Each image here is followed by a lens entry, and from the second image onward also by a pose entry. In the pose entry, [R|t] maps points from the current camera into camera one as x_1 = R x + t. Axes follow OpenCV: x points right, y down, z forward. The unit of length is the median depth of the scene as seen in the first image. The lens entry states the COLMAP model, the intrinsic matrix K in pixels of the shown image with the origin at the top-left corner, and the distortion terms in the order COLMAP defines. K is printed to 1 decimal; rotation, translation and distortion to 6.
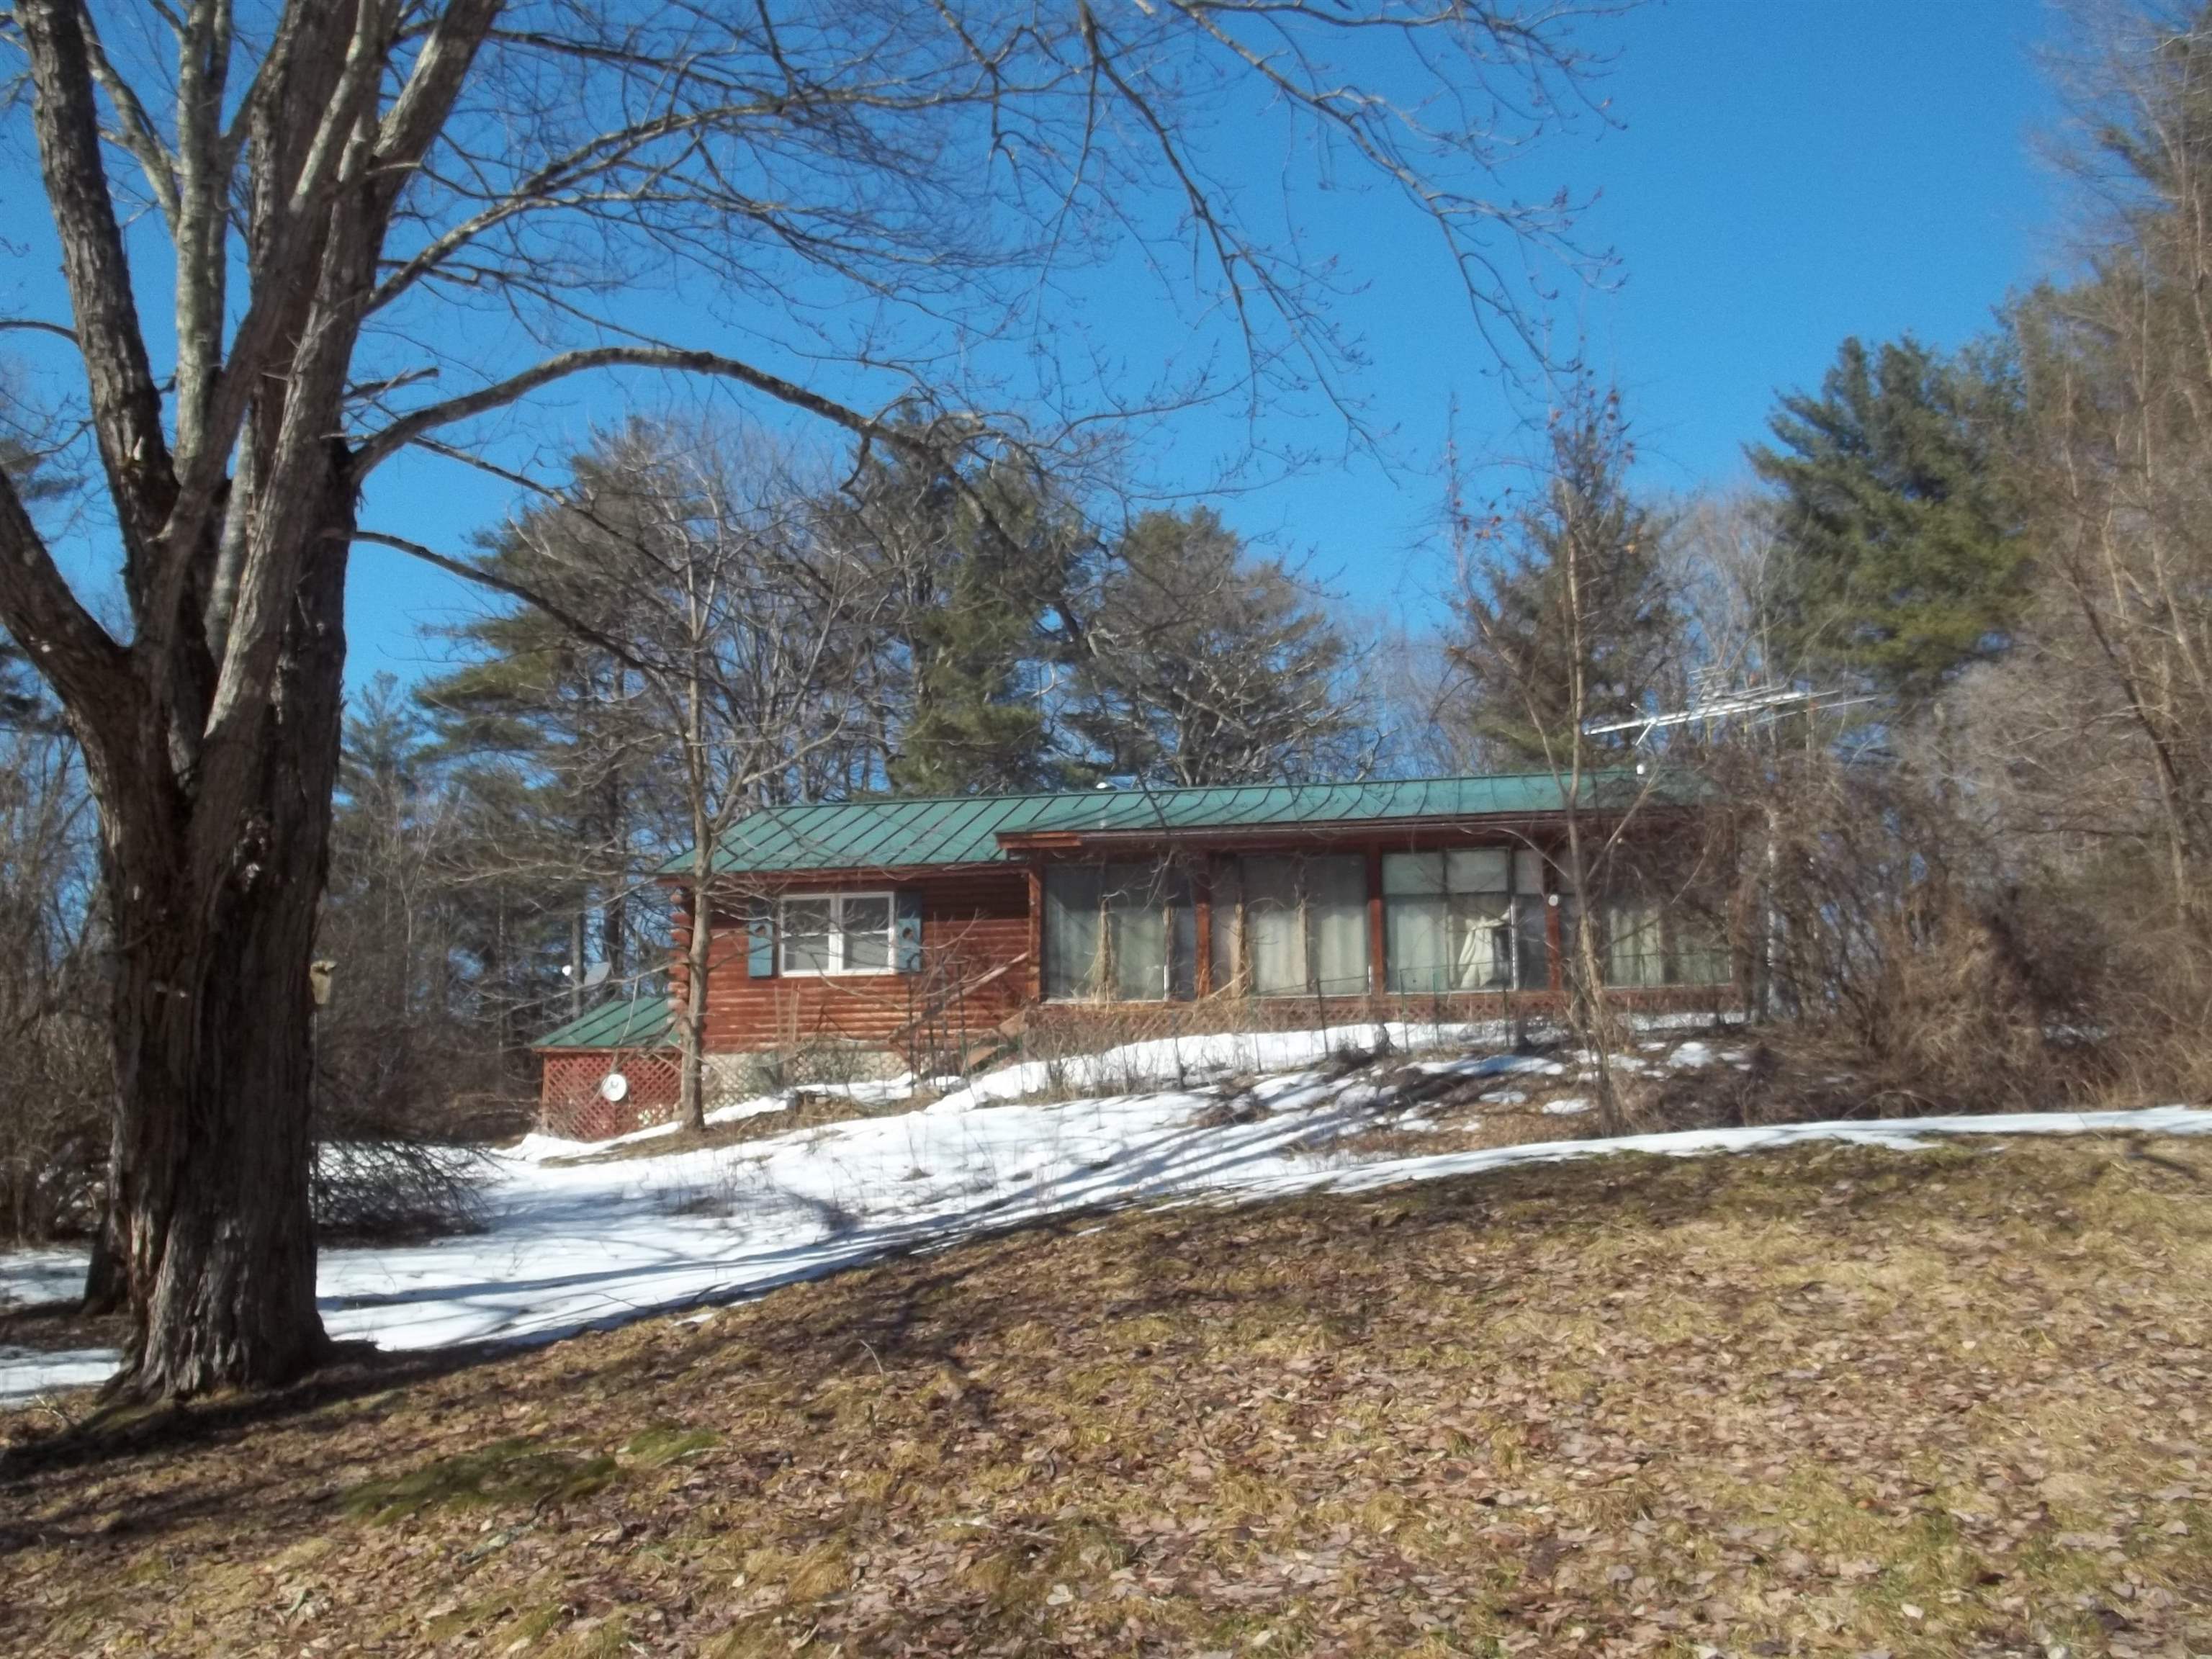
lens RADIAL K [[2221.2, 0, 1106.0], [0, 2221.2, 829.5], [0, 0, 1]] dist [-0.131212, 0.297244]
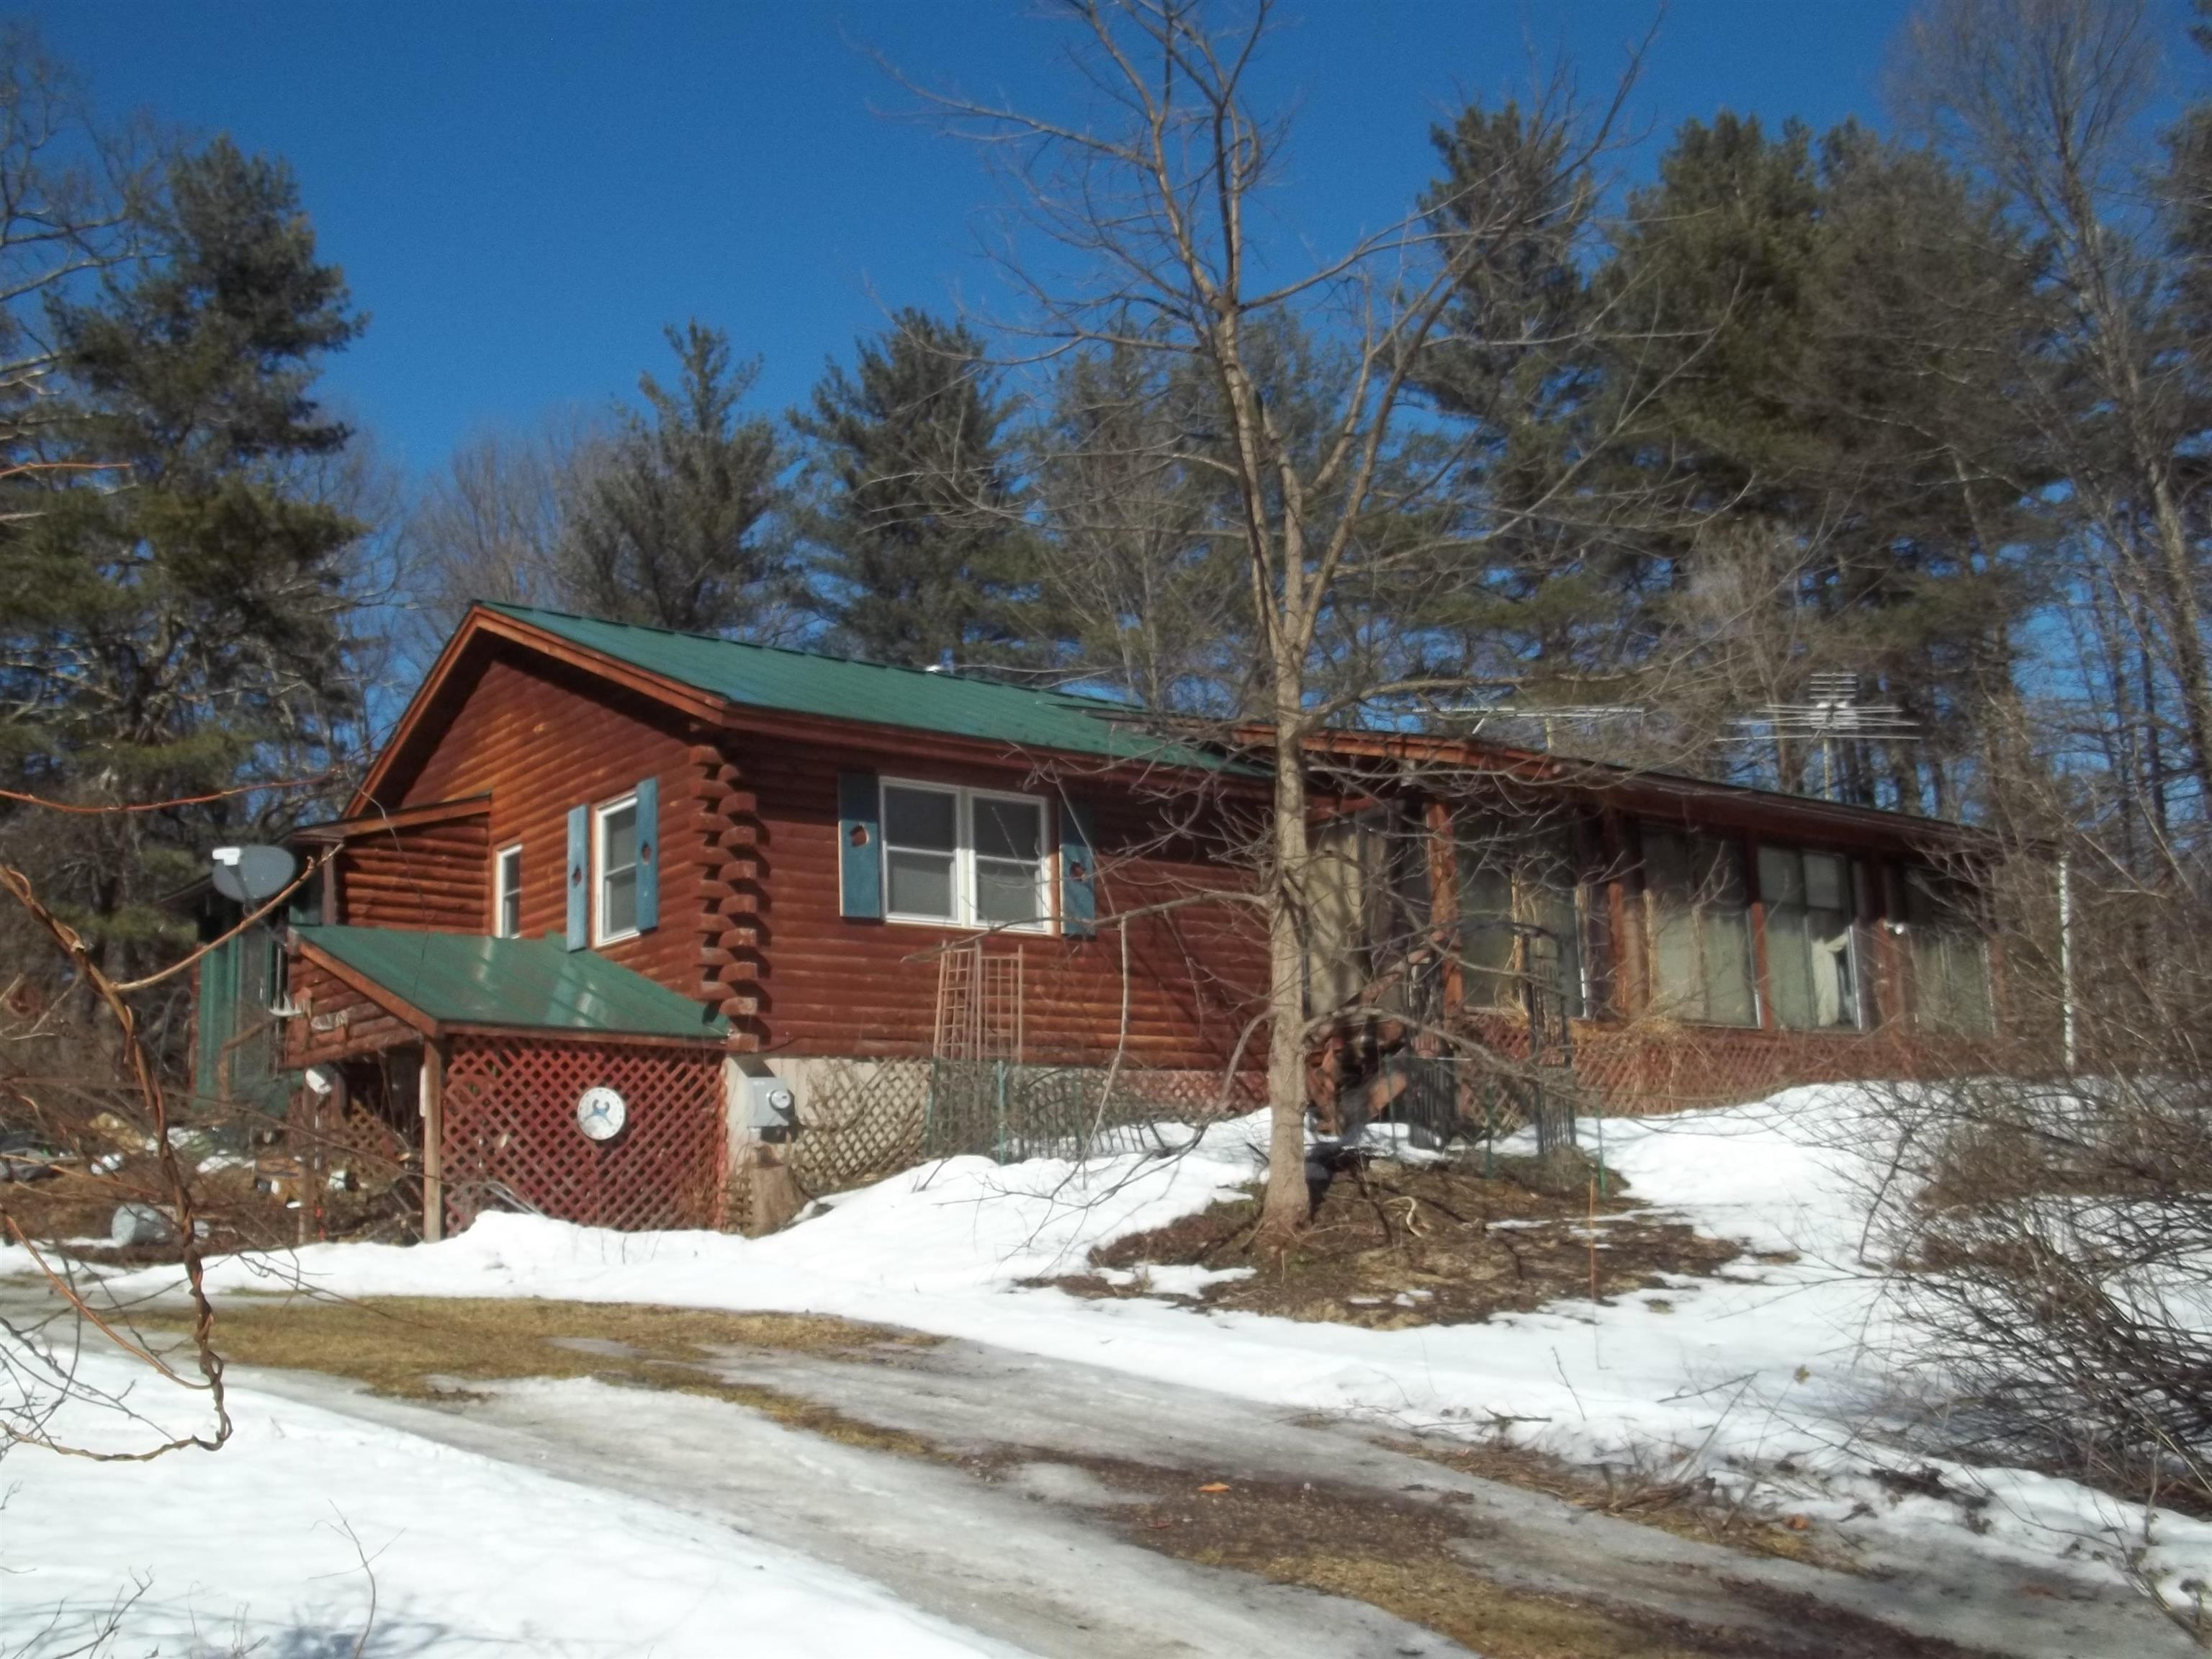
lens RADIAL K [[2221.2, 0, 1106.0], [0, 2221.2, 829.5], [0, 0, 1]] dist [-0.131212, 0.297244]
pose [[0.654674, 0.121405, 0.746098, -0.583943], [-0.123092, 0.990966, -0.053241, 0.073336], [-0.745822, -0.056984, 0.663704, 0.655024]]
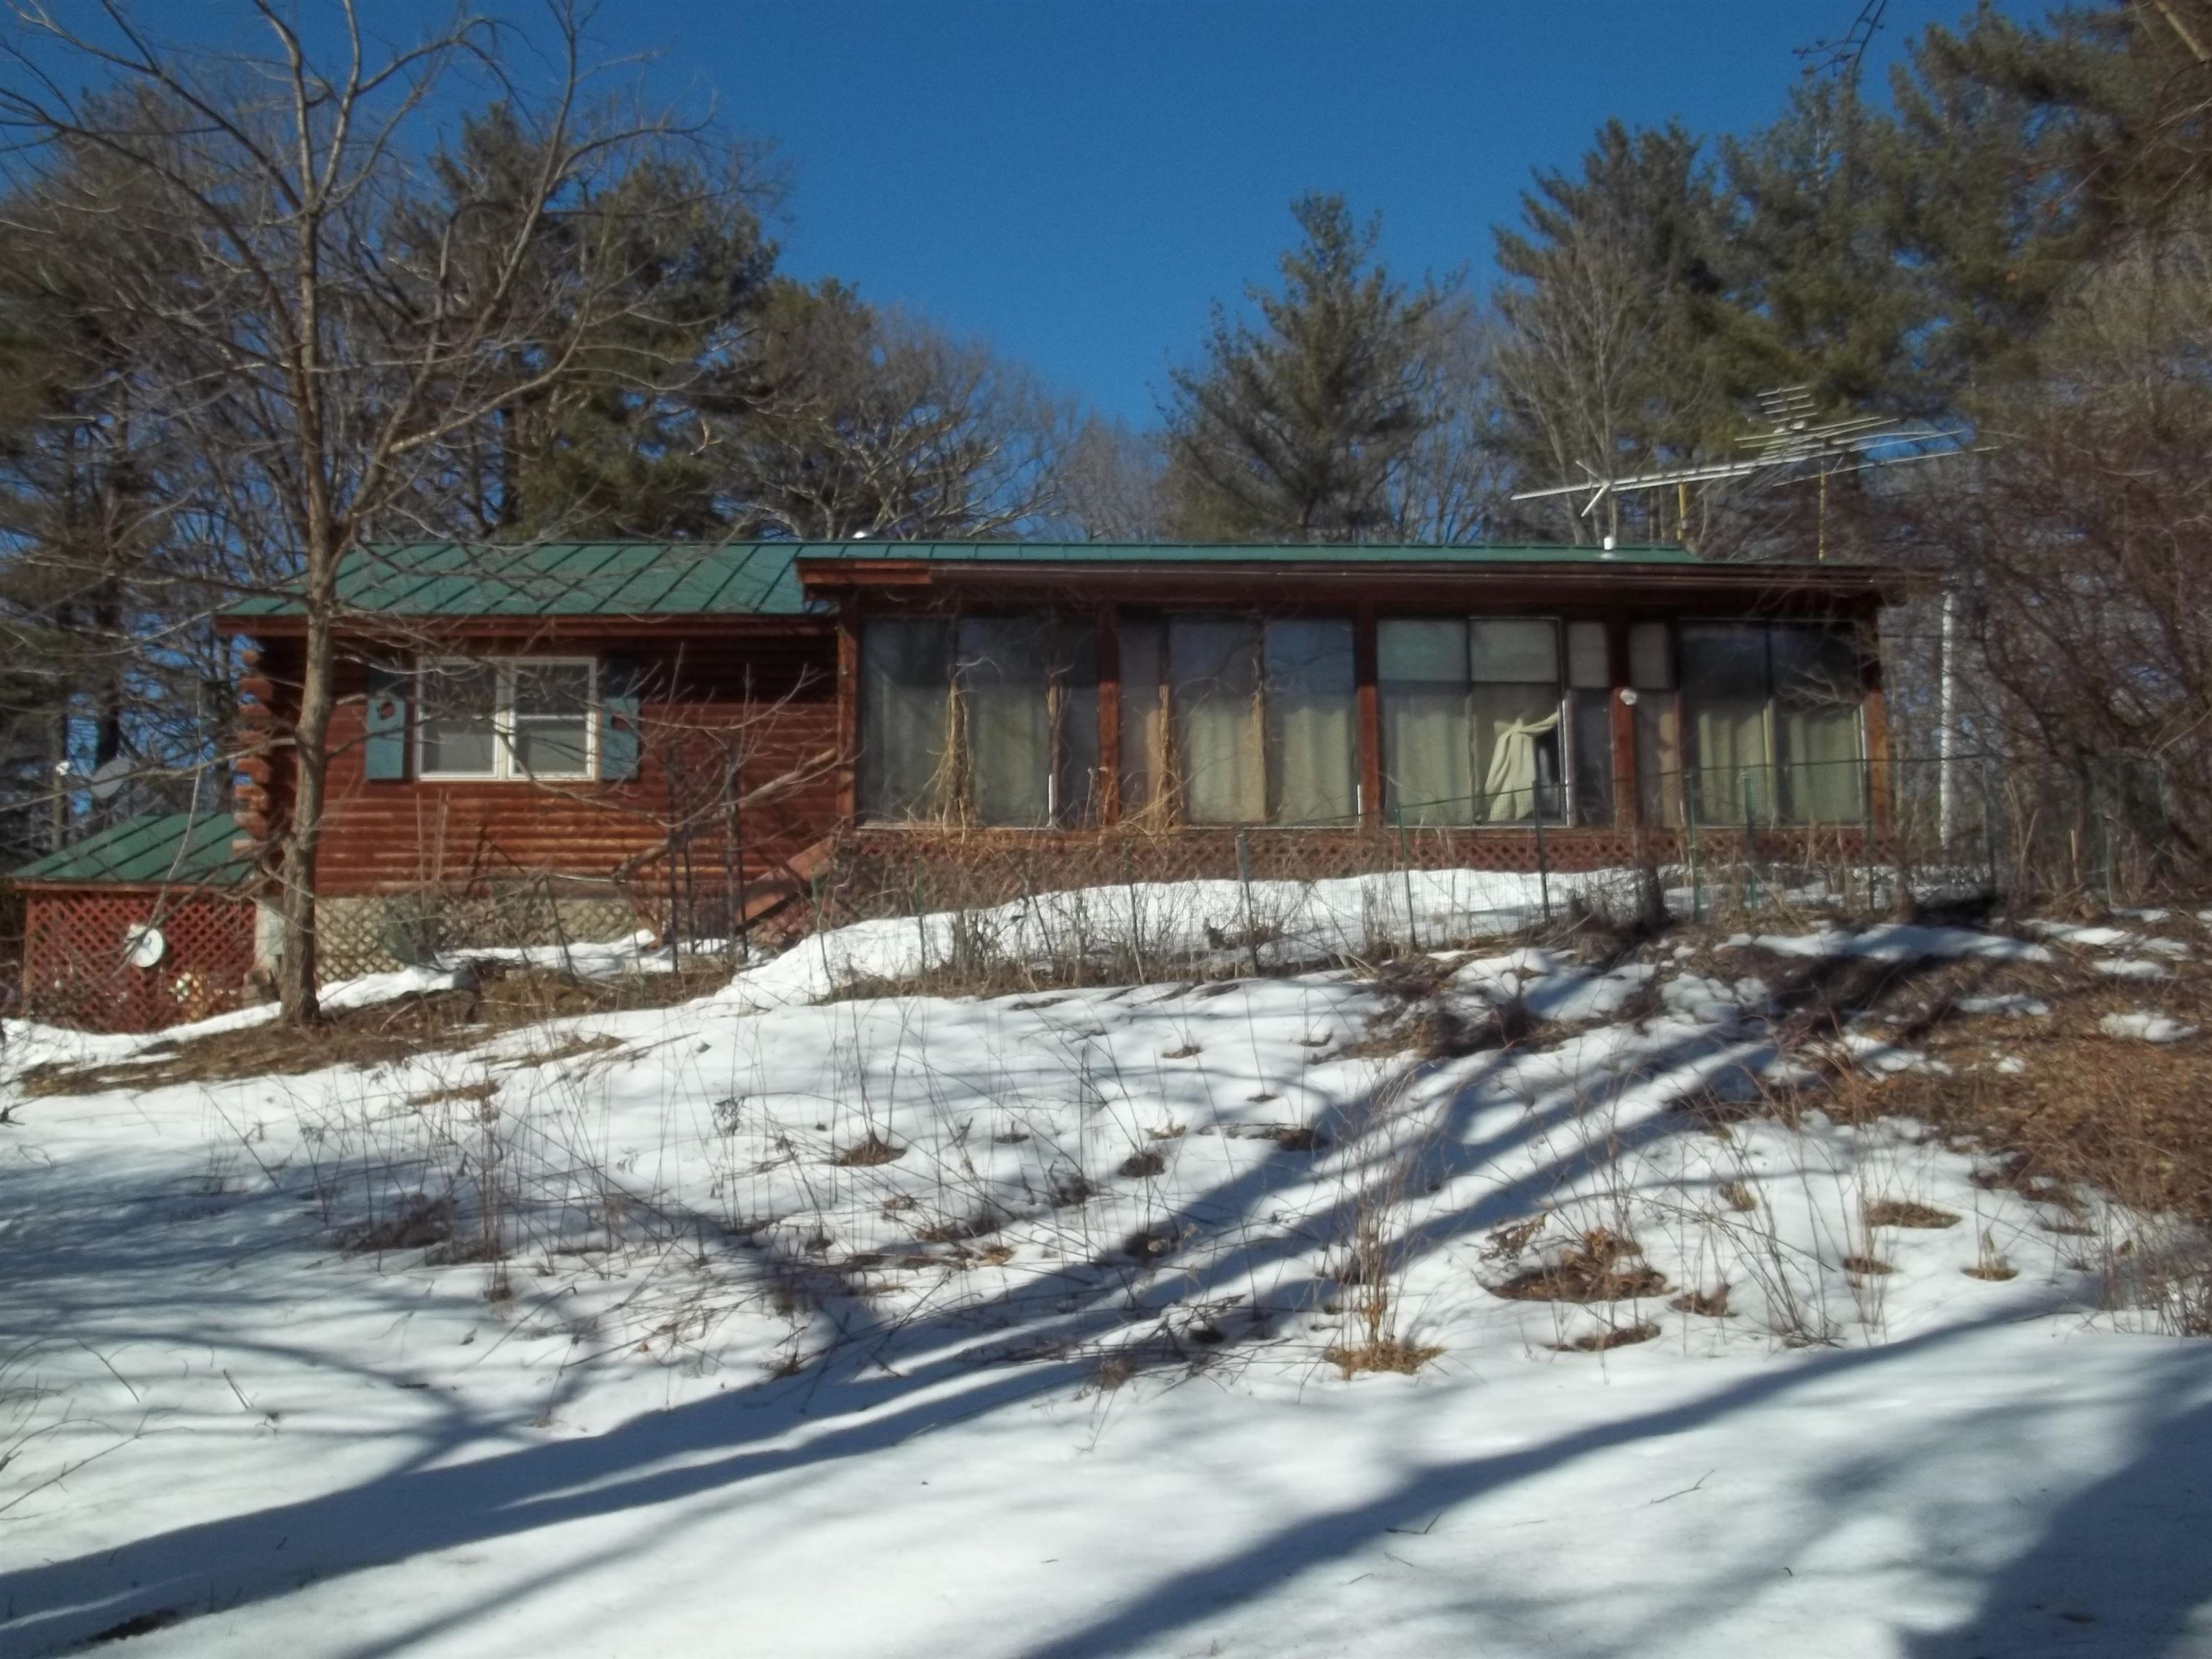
lens RADIAL K [[2221.2, 0, 1106.0], [0, 2221.2, 829.5], [0, 0, 1]] dist [-0.131212, 0.297244]
pose [[0.975960, 0.026528, 0.216328, -0.097667], [-0.040357, 0.997397, 0.059759, 0.037268], [-0.214180, -0.067052, 0.974490, 0.355641]]
